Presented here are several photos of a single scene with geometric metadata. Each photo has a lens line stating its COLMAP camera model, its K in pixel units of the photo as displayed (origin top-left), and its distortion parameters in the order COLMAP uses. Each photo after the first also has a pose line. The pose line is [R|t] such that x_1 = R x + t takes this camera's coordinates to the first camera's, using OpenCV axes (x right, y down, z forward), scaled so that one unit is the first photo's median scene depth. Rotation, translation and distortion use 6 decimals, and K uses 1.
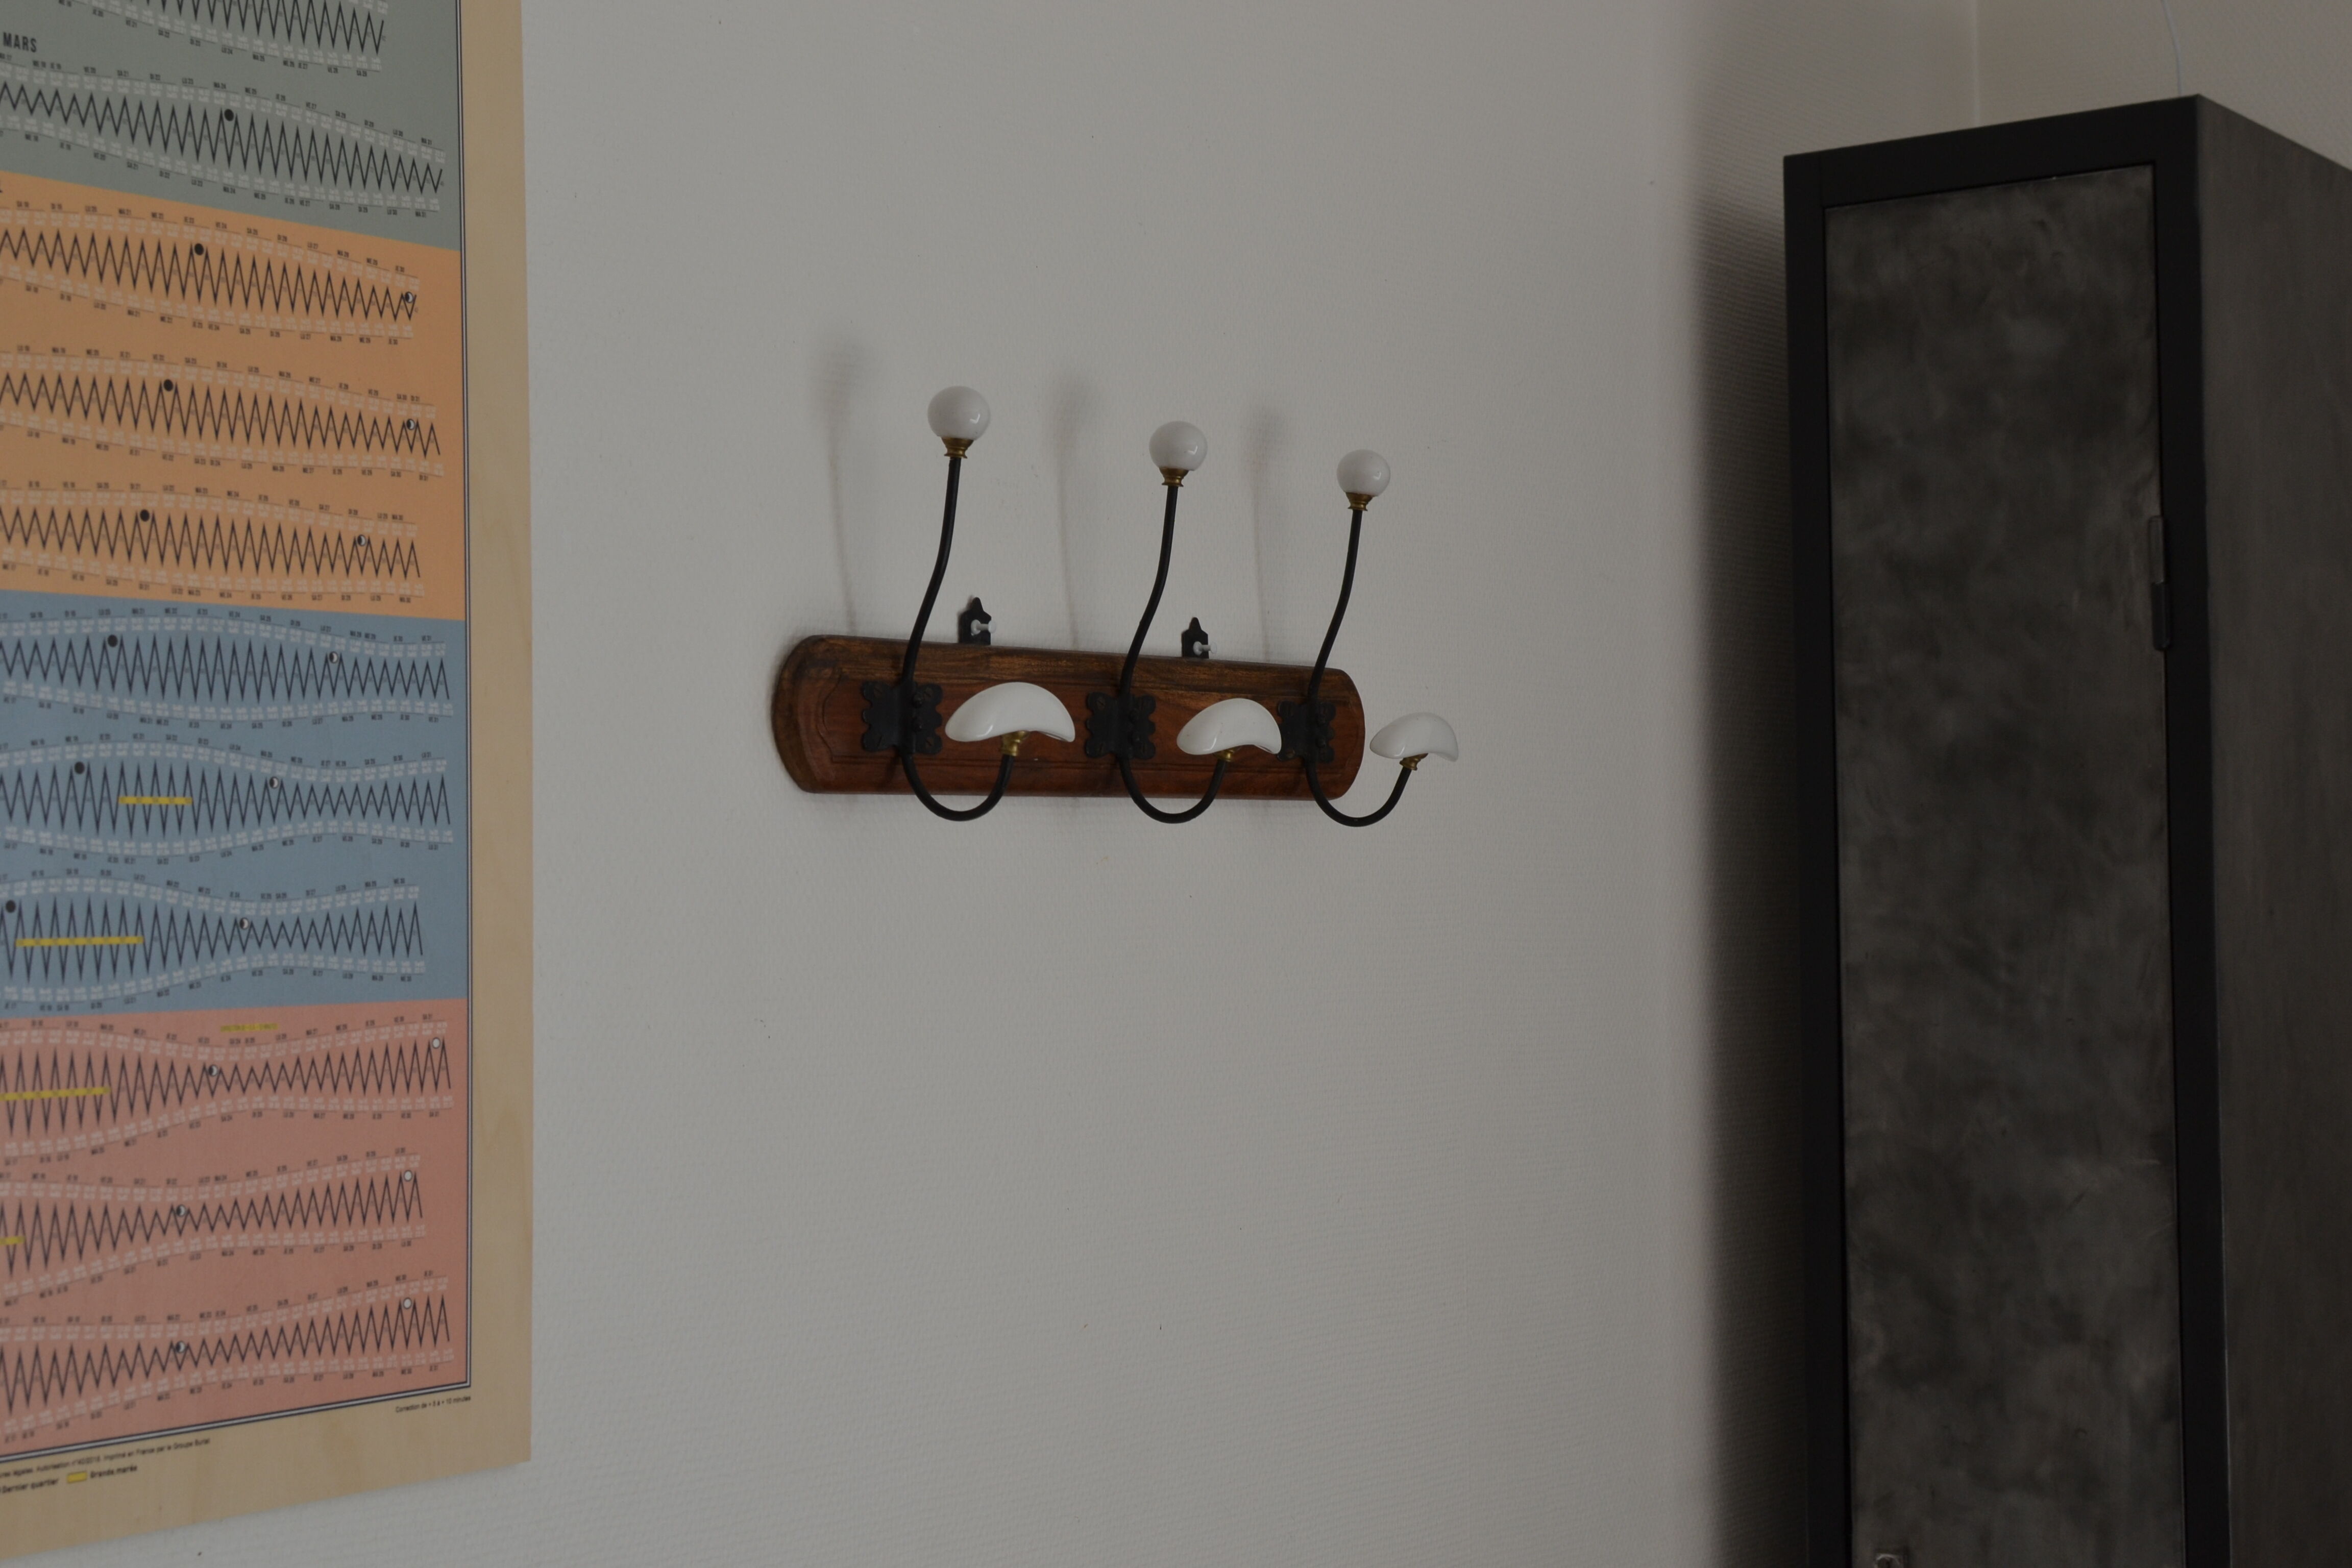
lens RADIAL K [[3610.5, 0, 1176.0], [0, 3610.5, 783.9], [0, 0, 1]] dist [0.001675, 0.000000]
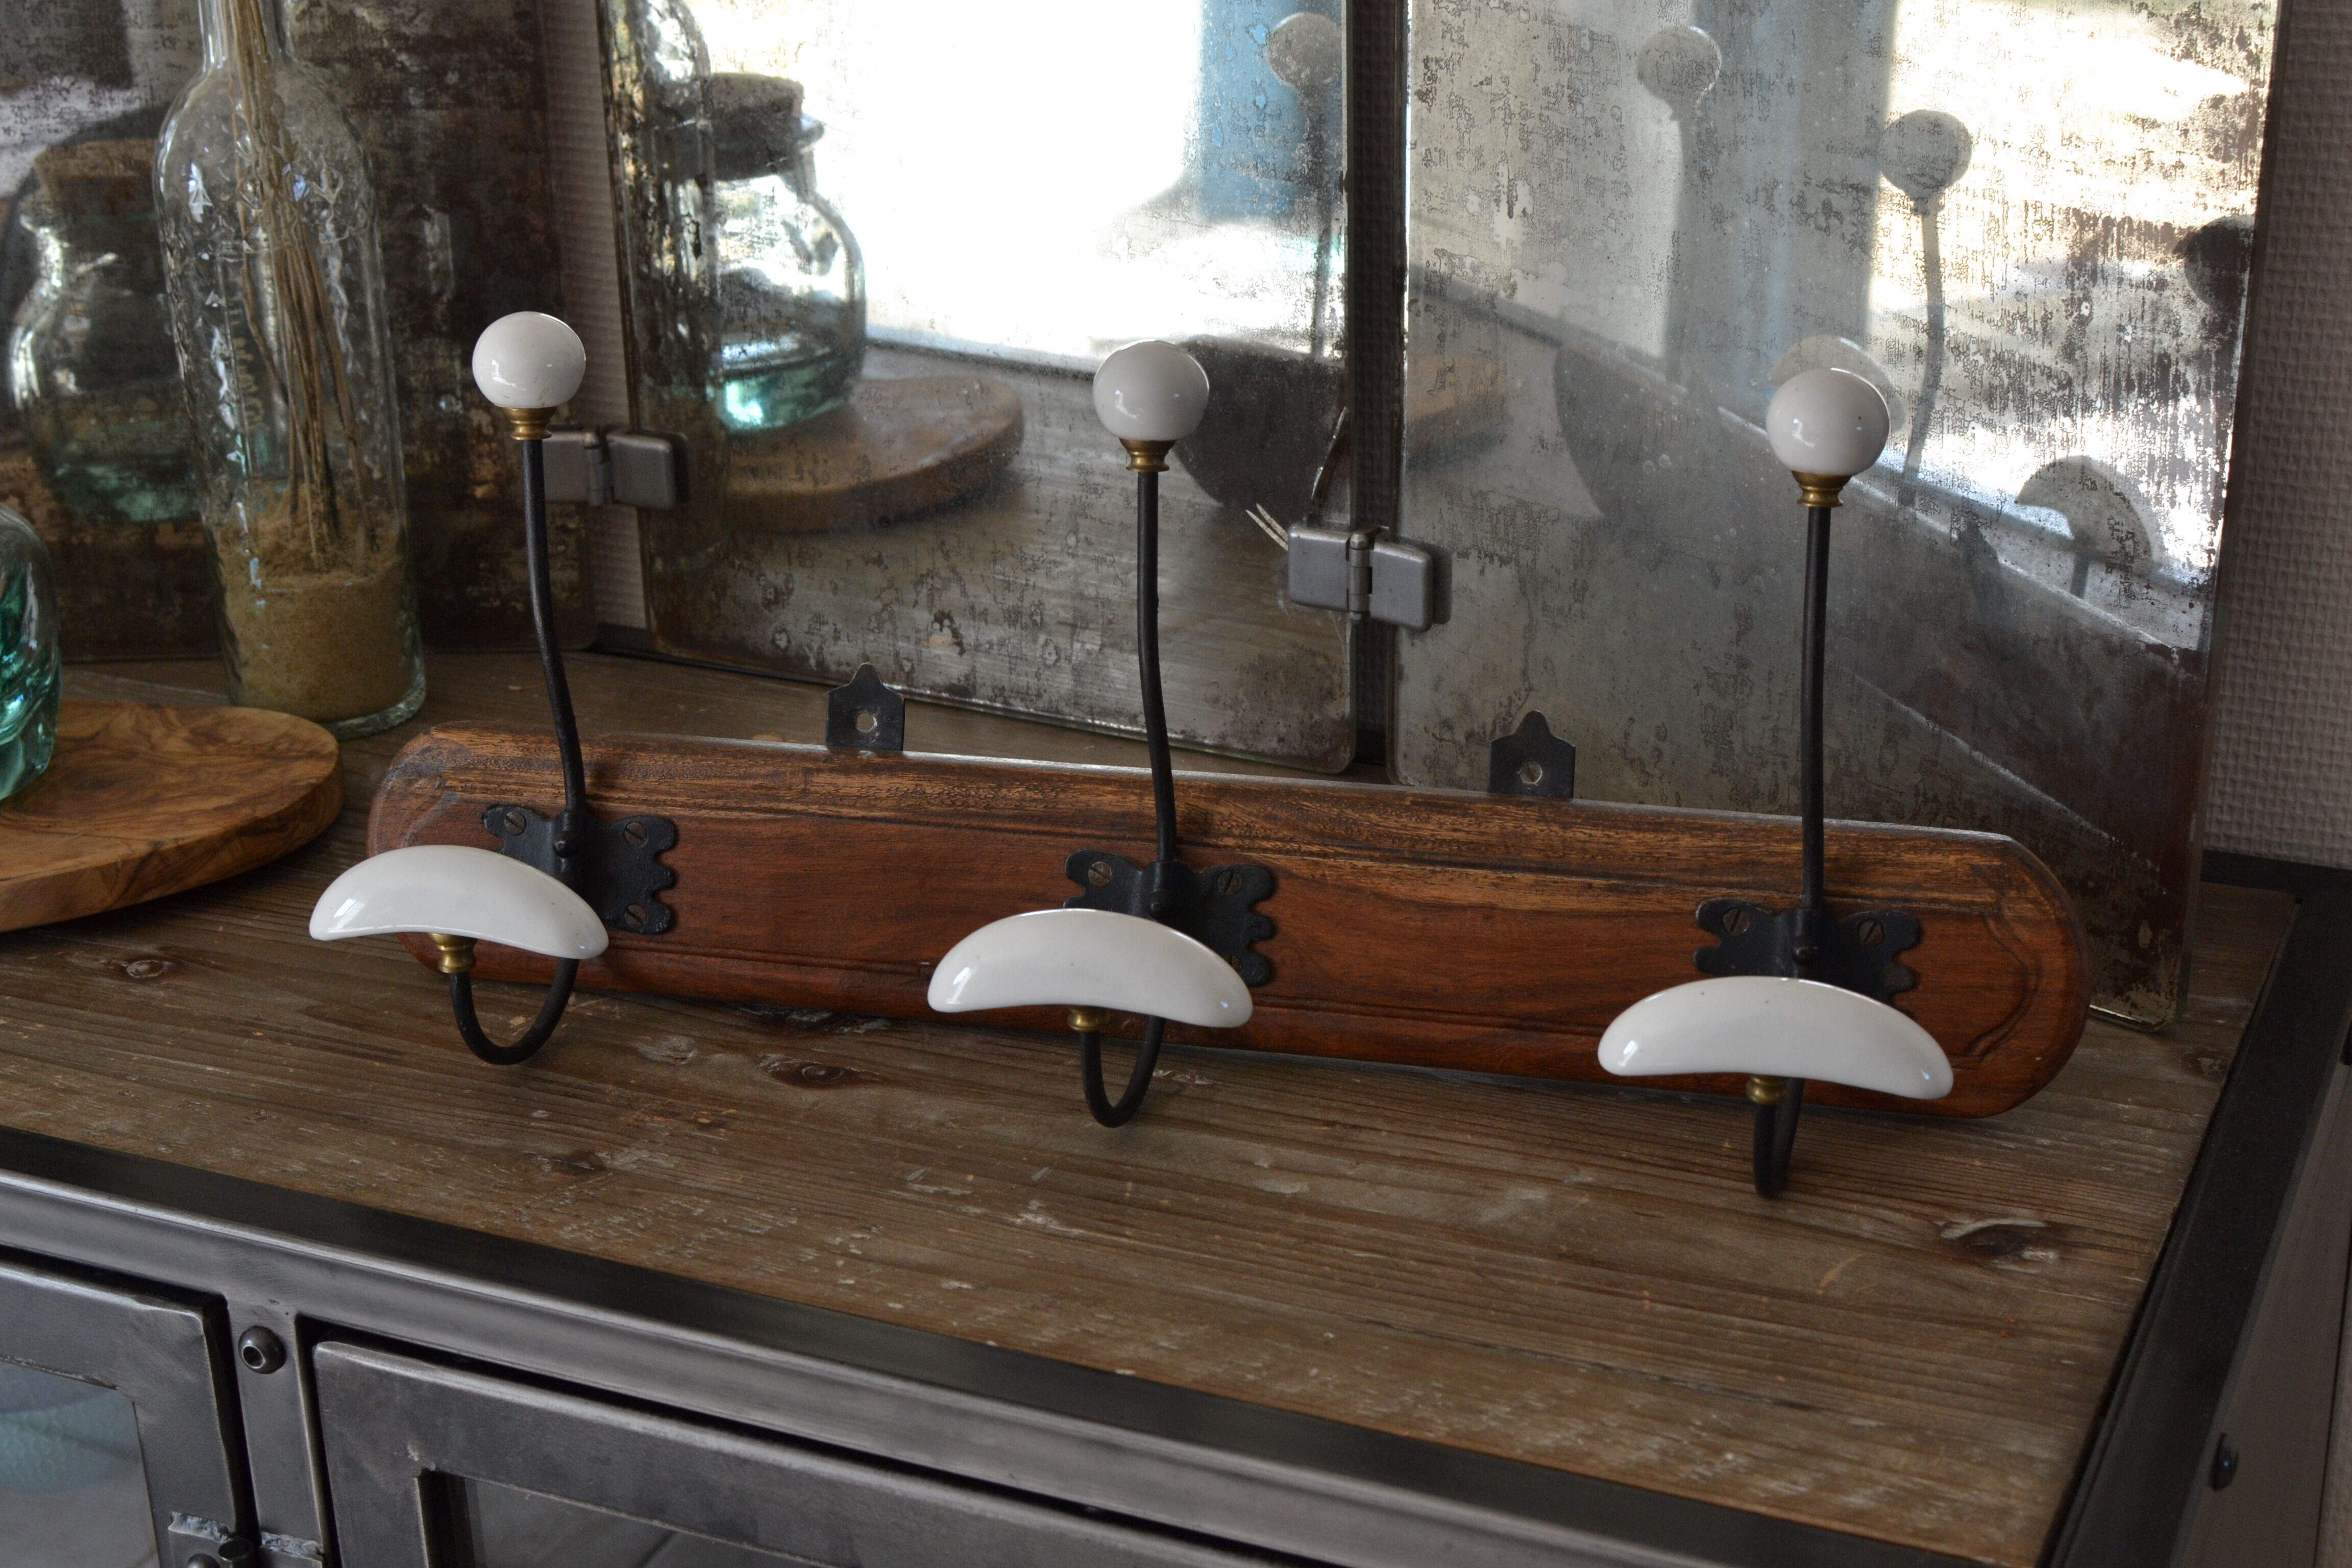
lens RADIAL K [[3610.5, 0, 1177.9], [0, 3610.5, 778.4], [0, 0, 1]] dist [0.001675, 0.000000]
pose [[0.356361, 0.151501, -0.921984, 0.473147], [-0.021632, 0.987840, 0.153962, -0.118860], [0.934098, -0.034922, 0.355305, 0.833039]]
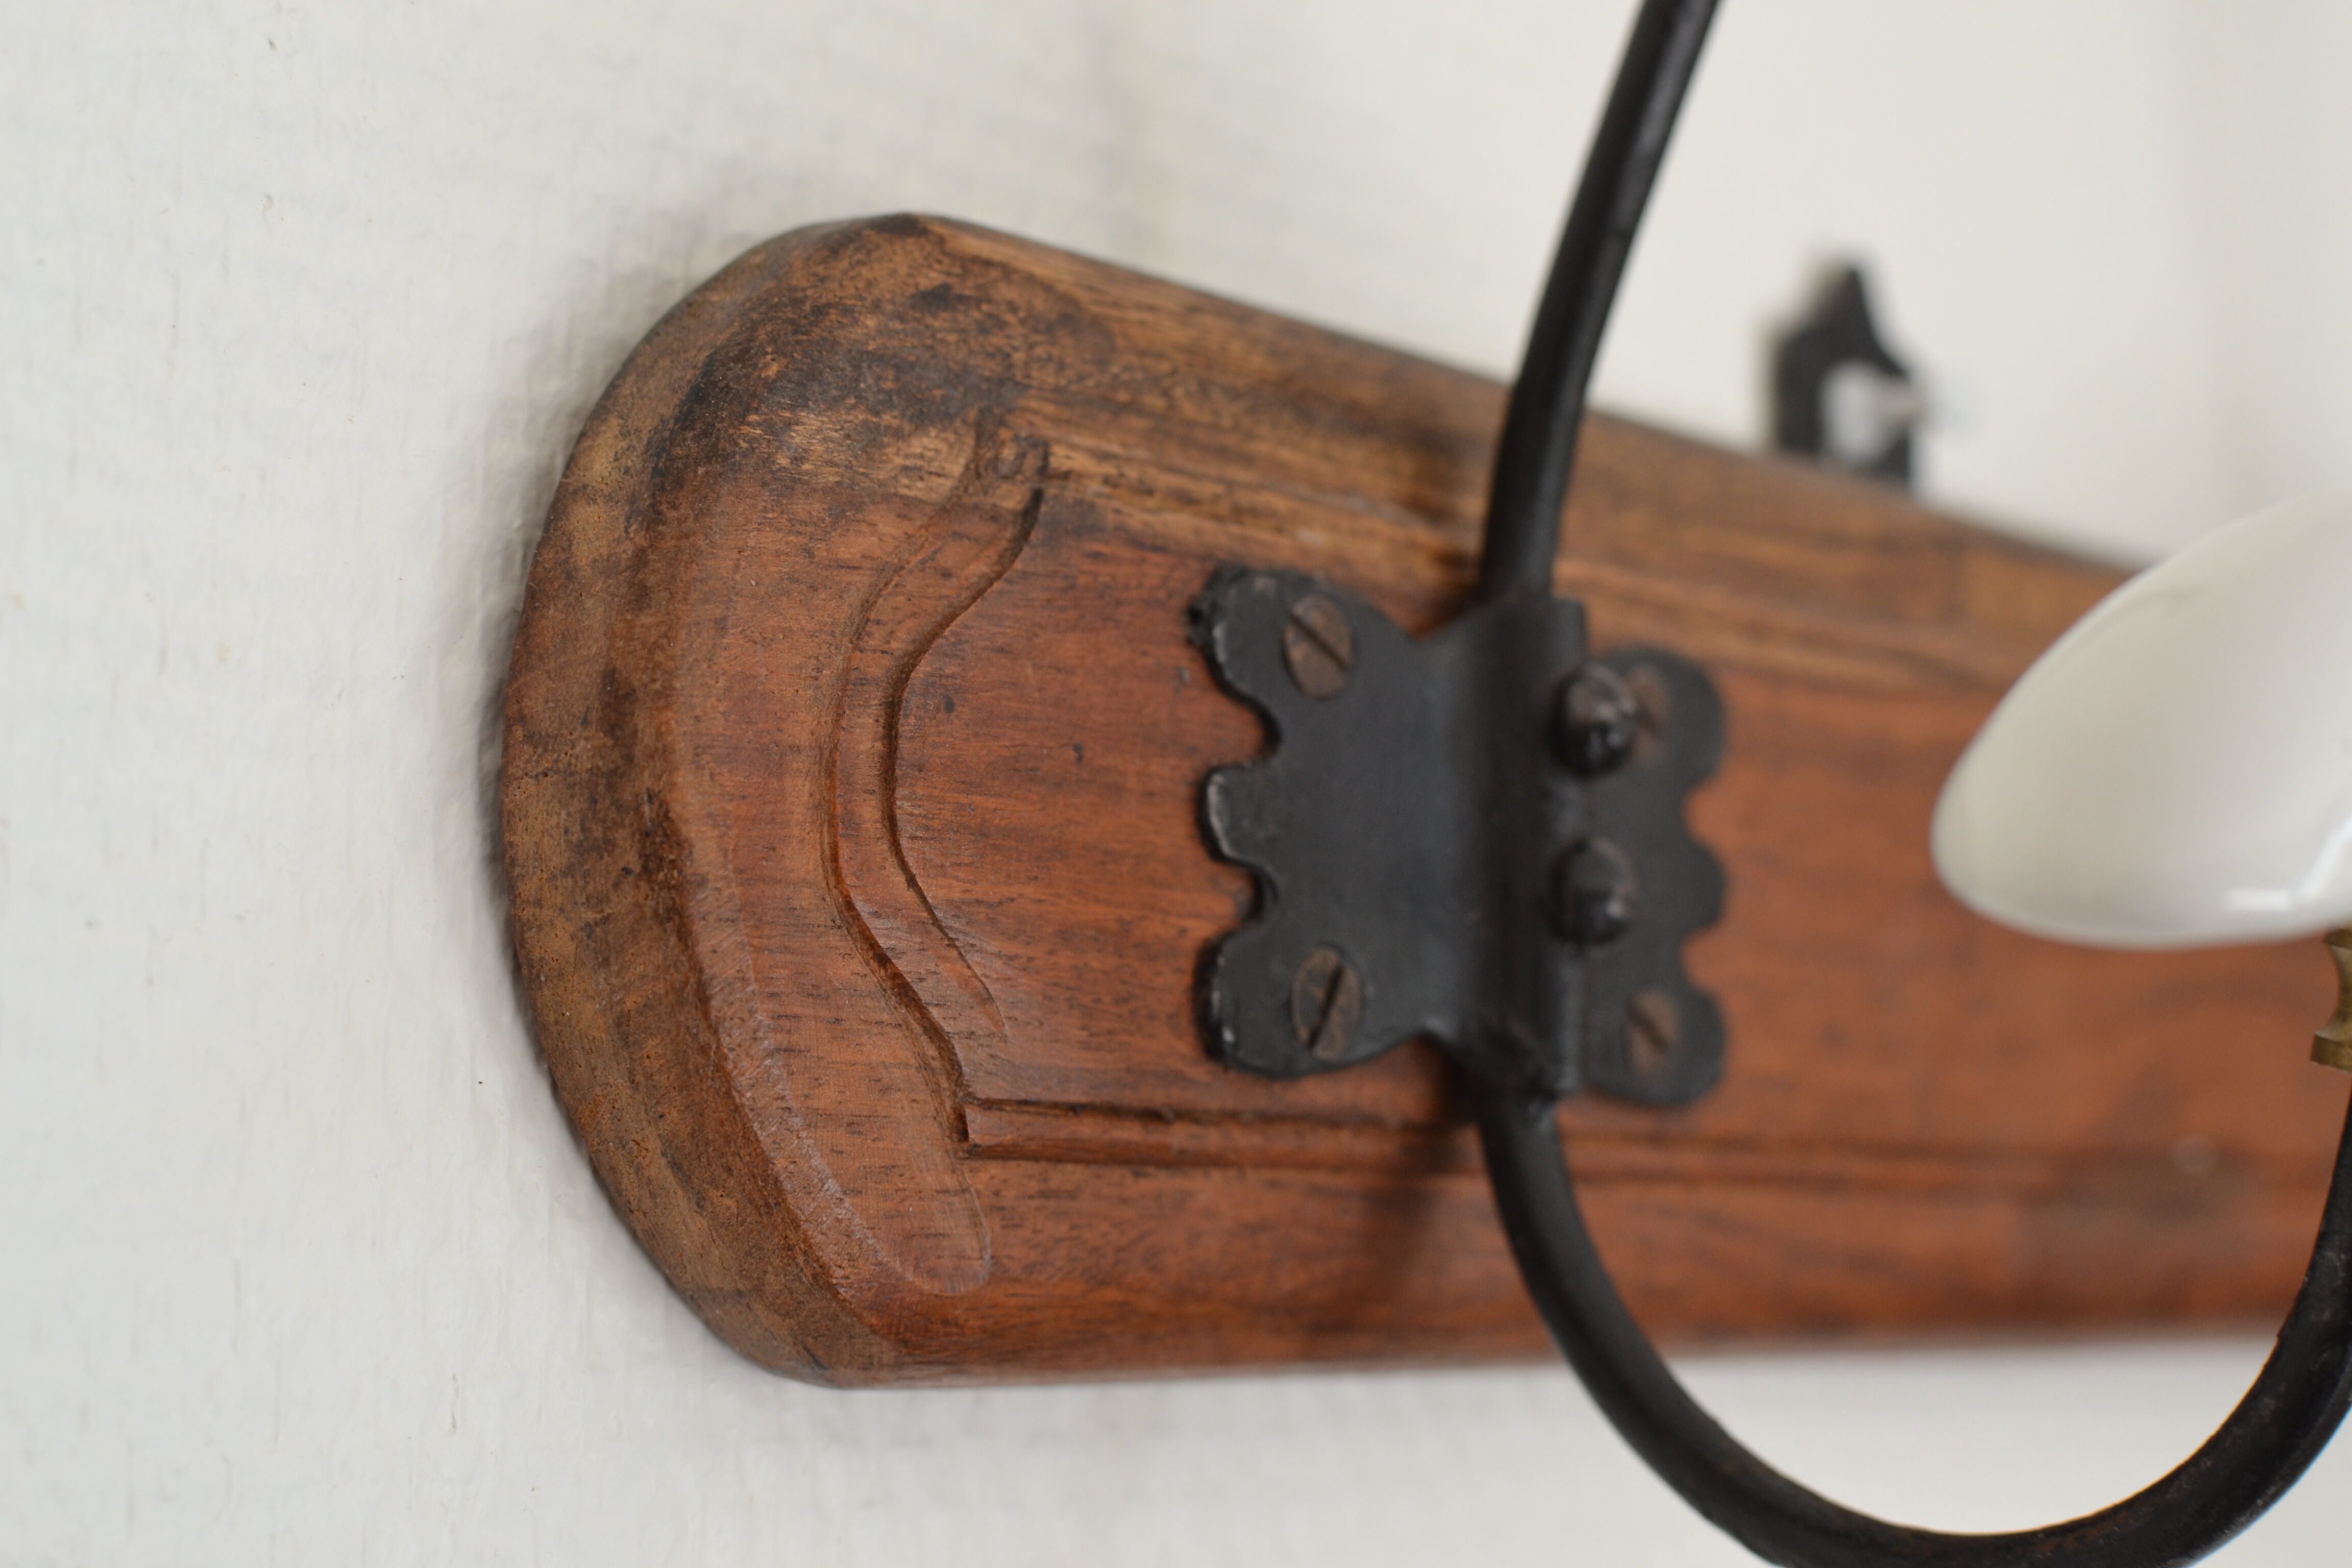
lens RADIAL K [[3610.5, 0, 1174.9], [0, 3610.5, 788.4], [0, 0, 1]] dist [0.001675, 0.000000]
pose [[0.993667, -0.010518, -0.111874, -0.067826], [-0.002938, 0.992837, -0.119440, -0.003201], [0.112329, 0.119013, 0.986518, 0.807615]]
